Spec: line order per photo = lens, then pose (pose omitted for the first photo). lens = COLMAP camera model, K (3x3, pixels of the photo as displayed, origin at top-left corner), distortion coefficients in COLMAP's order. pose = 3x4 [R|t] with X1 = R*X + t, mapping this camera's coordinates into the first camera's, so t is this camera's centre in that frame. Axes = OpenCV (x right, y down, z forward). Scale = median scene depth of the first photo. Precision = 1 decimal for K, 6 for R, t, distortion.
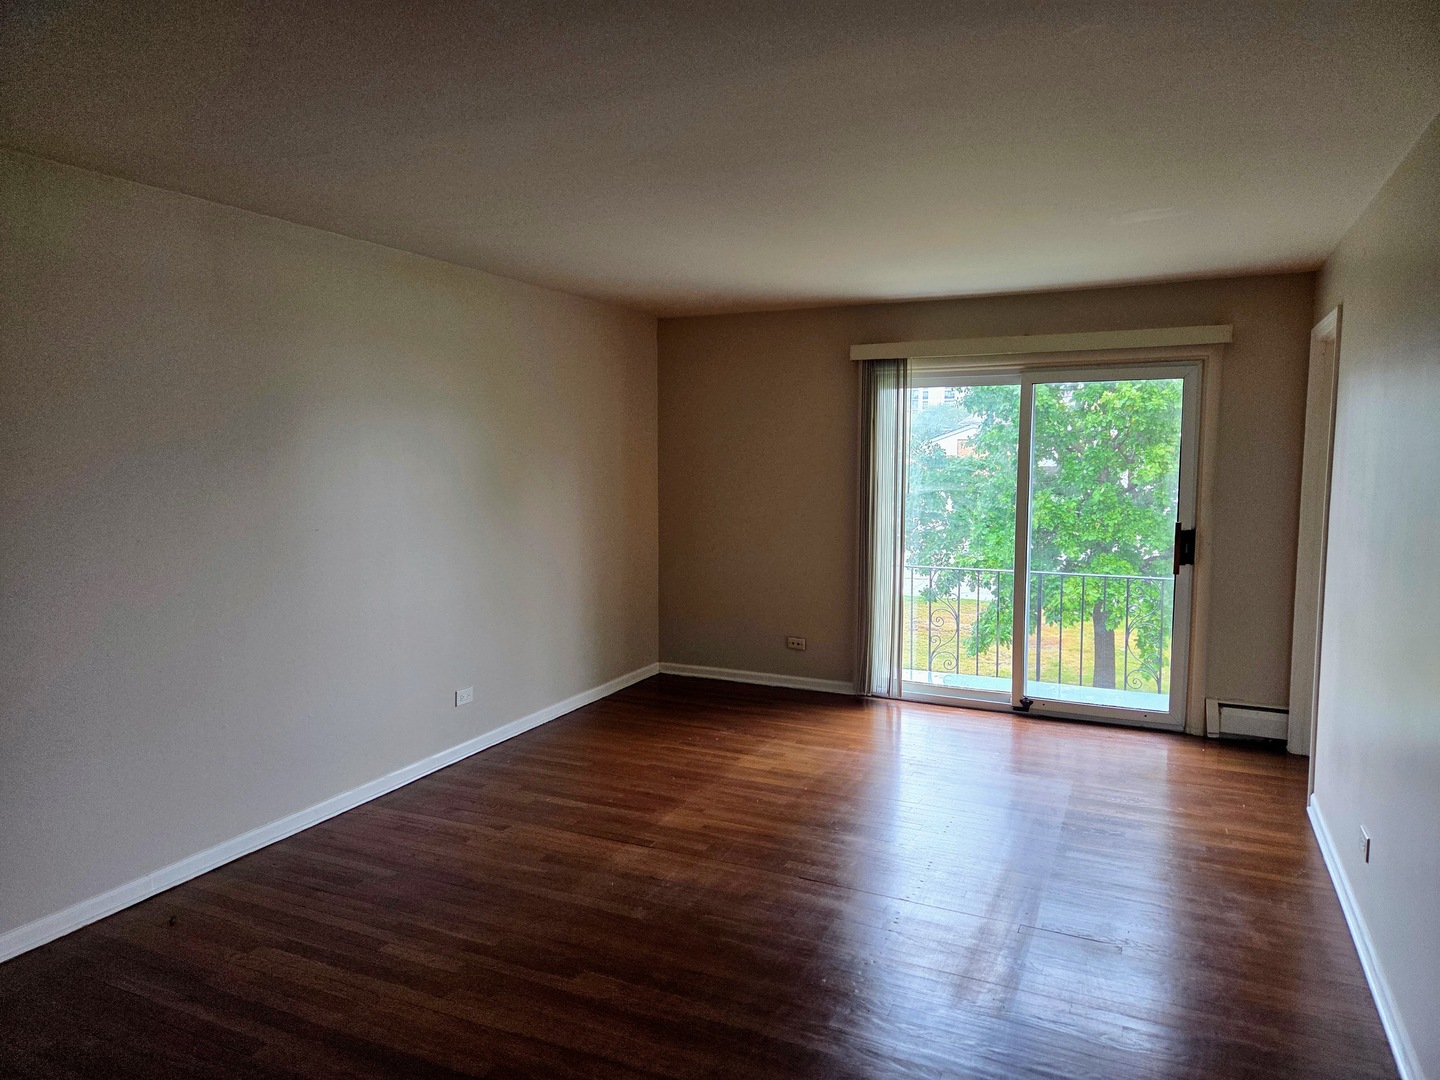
lens RADIAL K [[980.9, 0, 723.9], [0, 980.9, 536.0], [0, 0, 1]] dist [0.059043, 0.001200]
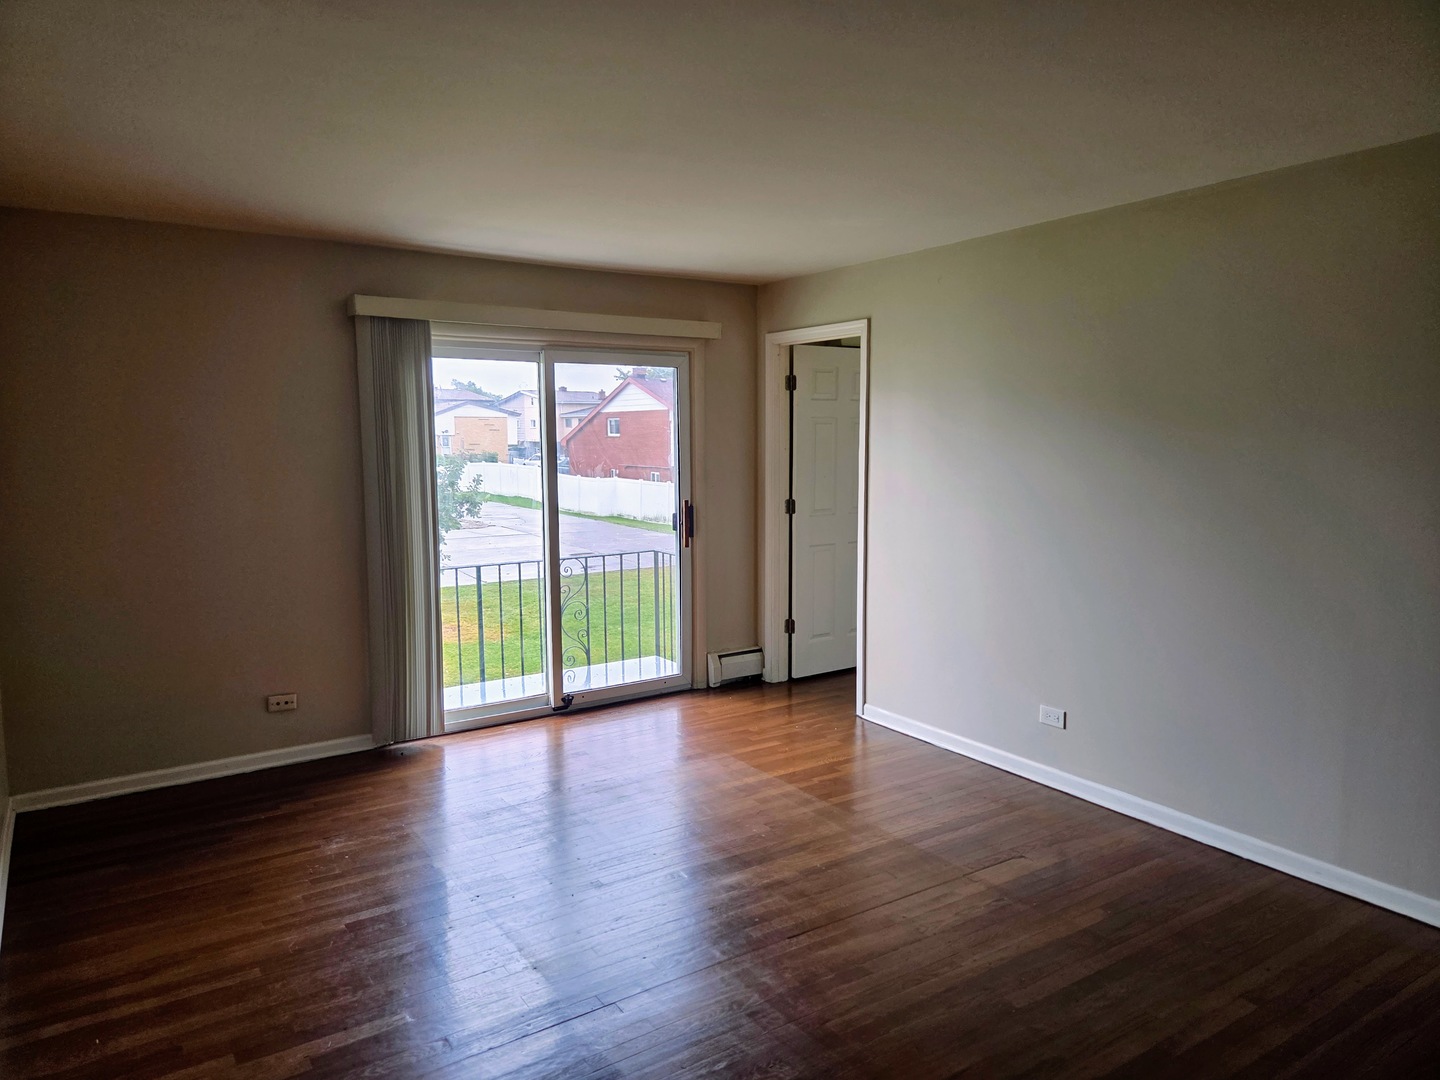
lens RADIAL K [[980.9, 0, 711.9], [0, 980.9, 541.9], [0, 0, 1]] dist [0.059043, 0.001200]
pose [[0.502406, -0.098908, 0.858956, -0.435719], [0.076143, 0.994637, 0.069995, -0.039578], [-0.861273, 0.030237, 0.507242, 0.405835]]
